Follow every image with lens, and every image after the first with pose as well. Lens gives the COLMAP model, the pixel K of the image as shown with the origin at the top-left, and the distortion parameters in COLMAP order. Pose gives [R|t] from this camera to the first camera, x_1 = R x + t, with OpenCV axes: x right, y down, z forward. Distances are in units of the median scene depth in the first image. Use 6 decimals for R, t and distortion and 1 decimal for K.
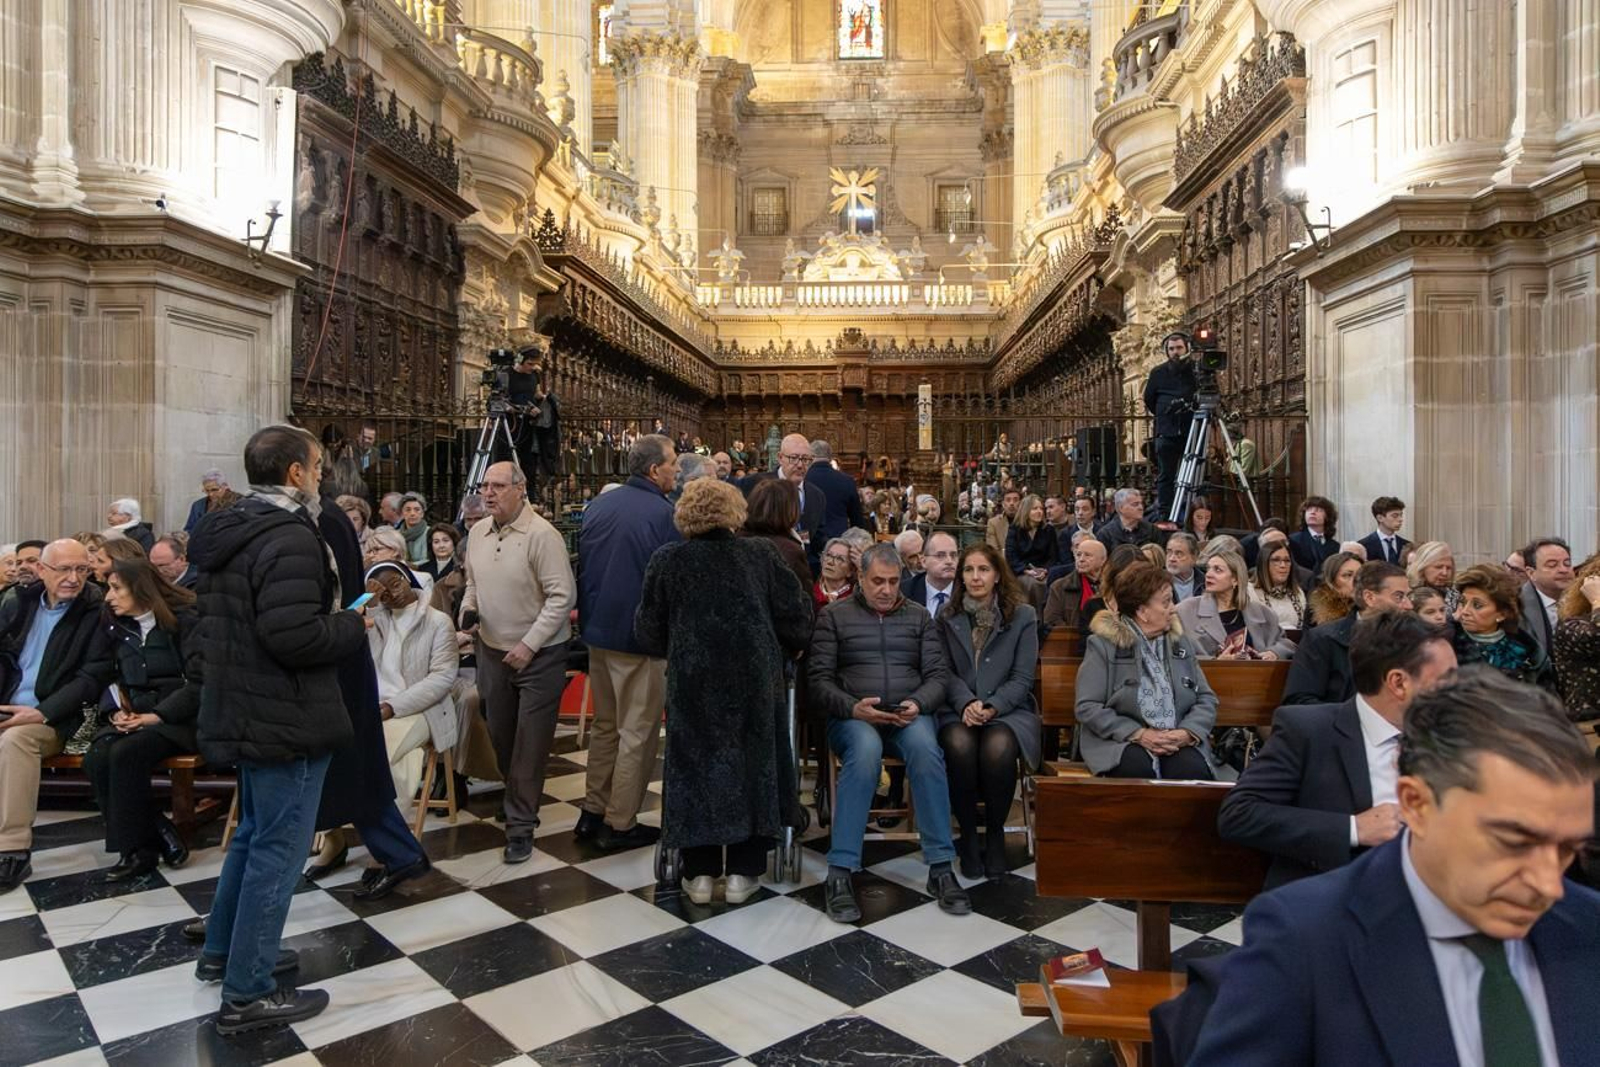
lens RADIAL K [[1087.8, 0, 760.2], [0, 1087.8, 471.5], [0, 0, 1]] dist [0.021486, -0.000431]
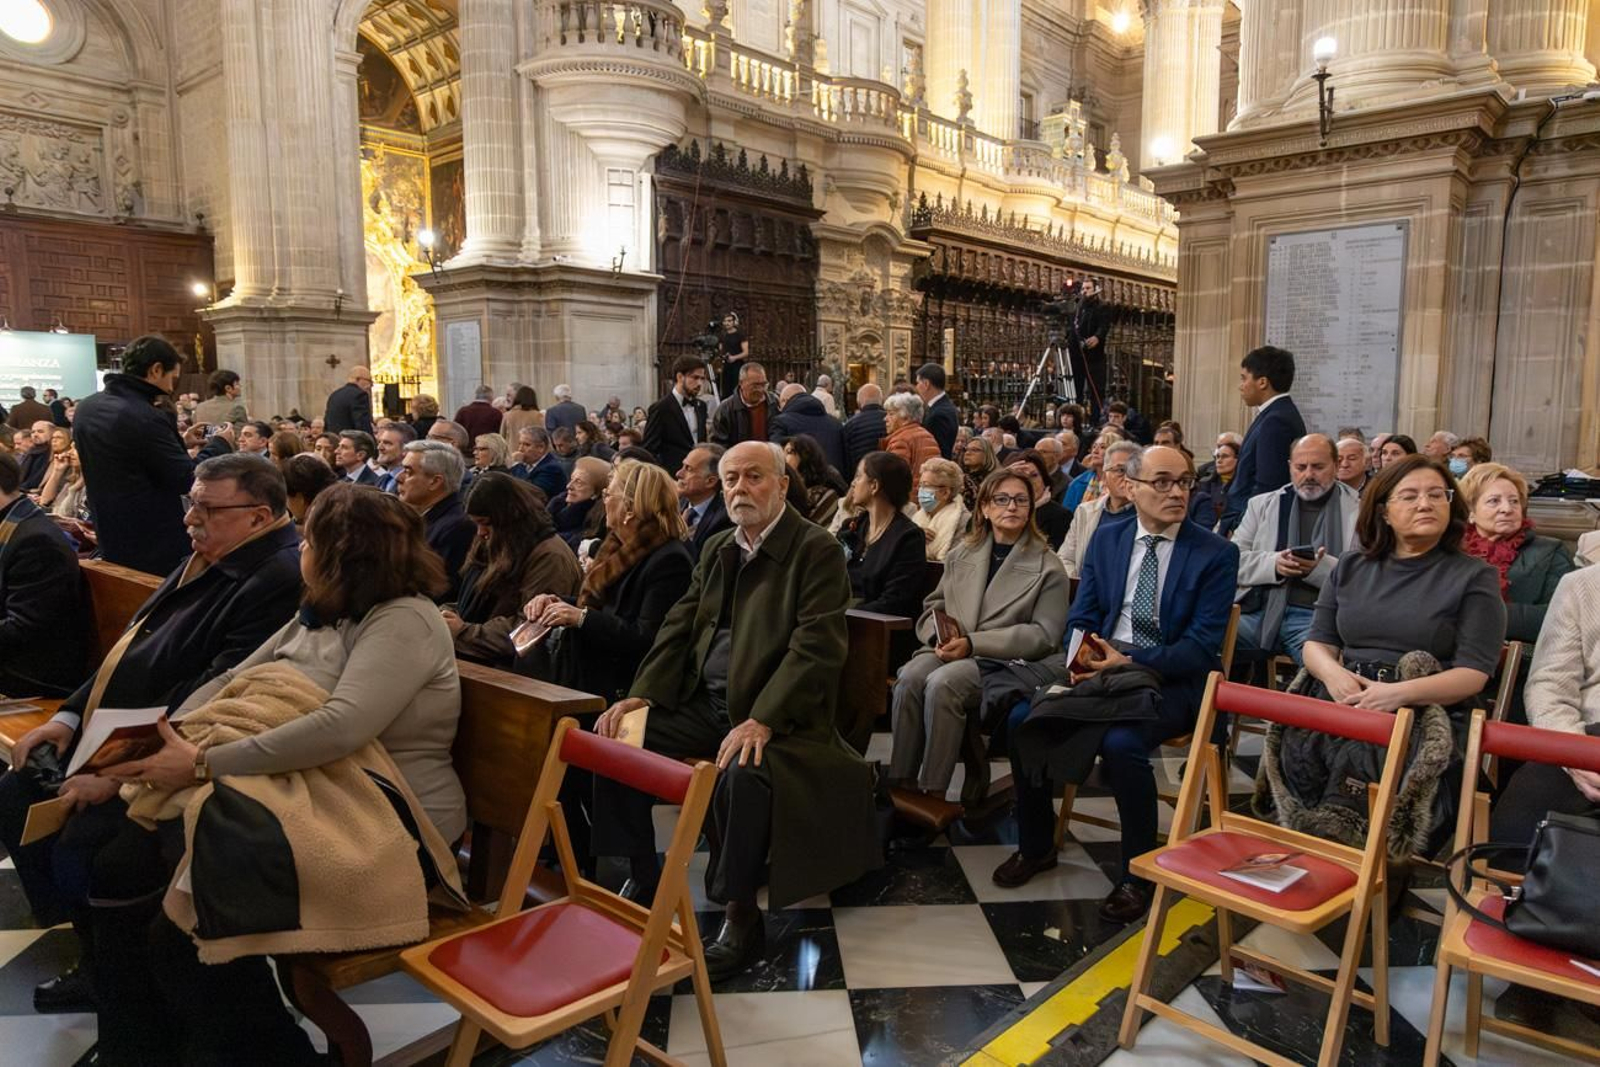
lens RADIAL K [[1087.8, 0, 799.8], [0, 1087.8, 539.0], [0, 0, 1]] dist [0.021486, -0.000431]
pose [[0.795028, 0.064574, -0.603126, 0.563378], [0.011562, 0.992523, 0.121506, 0.012587], [0.606462, -0.103574, 0.788337, -0.184582]]
